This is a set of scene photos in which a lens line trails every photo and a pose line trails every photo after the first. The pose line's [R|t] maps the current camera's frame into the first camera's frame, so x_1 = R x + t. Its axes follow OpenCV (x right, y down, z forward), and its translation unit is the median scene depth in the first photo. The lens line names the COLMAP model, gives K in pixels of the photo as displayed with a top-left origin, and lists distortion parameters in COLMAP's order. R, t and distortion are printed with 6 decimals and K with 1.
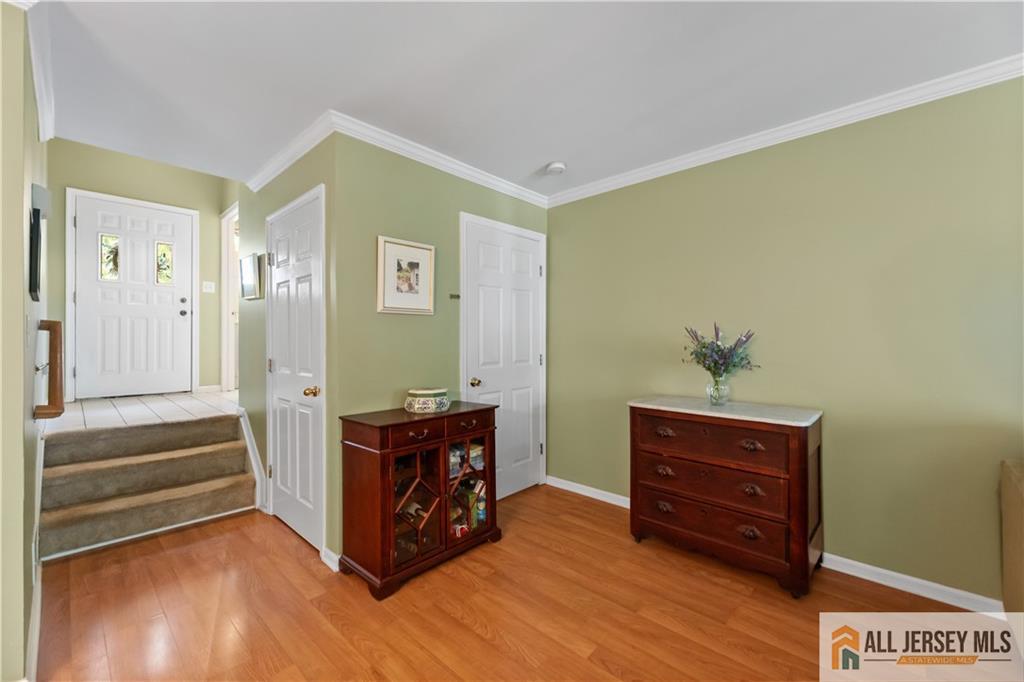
lens RADIAL K [[416.9, 0, 509.9], [0, 416.9, 341.3], [0, 0, 1]] dist [-0.004059, -0.000146]
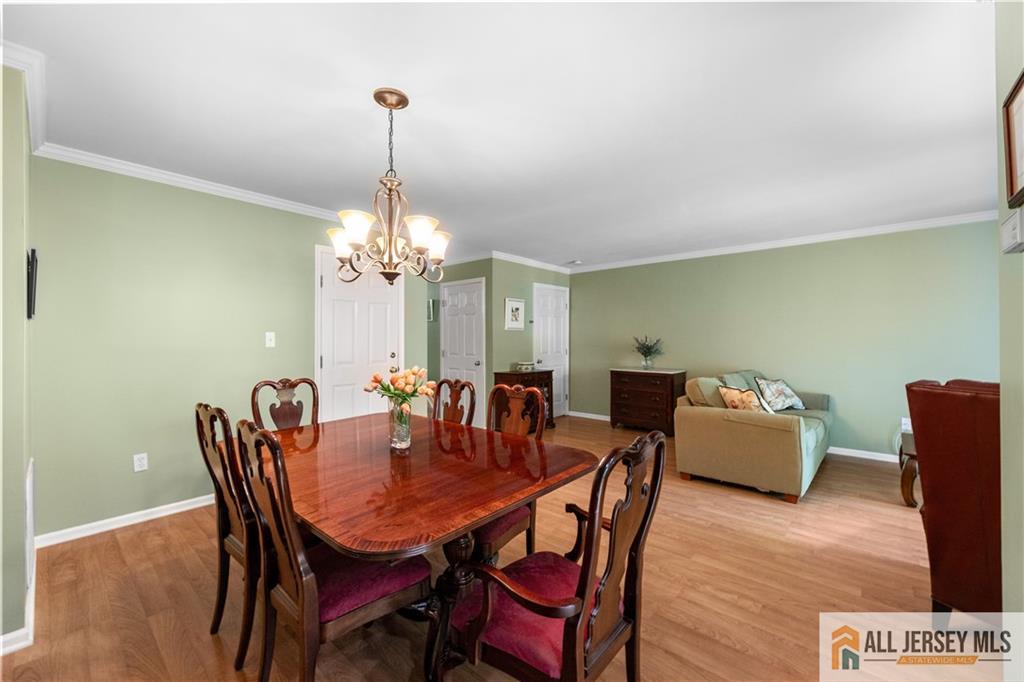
lens RADIAL K [[416.9, 0, 506.8], [0, 416.9, 332.5], [0, 0, 1]] dist [-0.004059, -0.000146]
pose [[0.999899, 0.004163, 0.013620, -0.315038], [-0.003922, 0.999837, -0.017636, -0.011741], [-0.013691, 0.017581, 0.999752, -1.291259]]
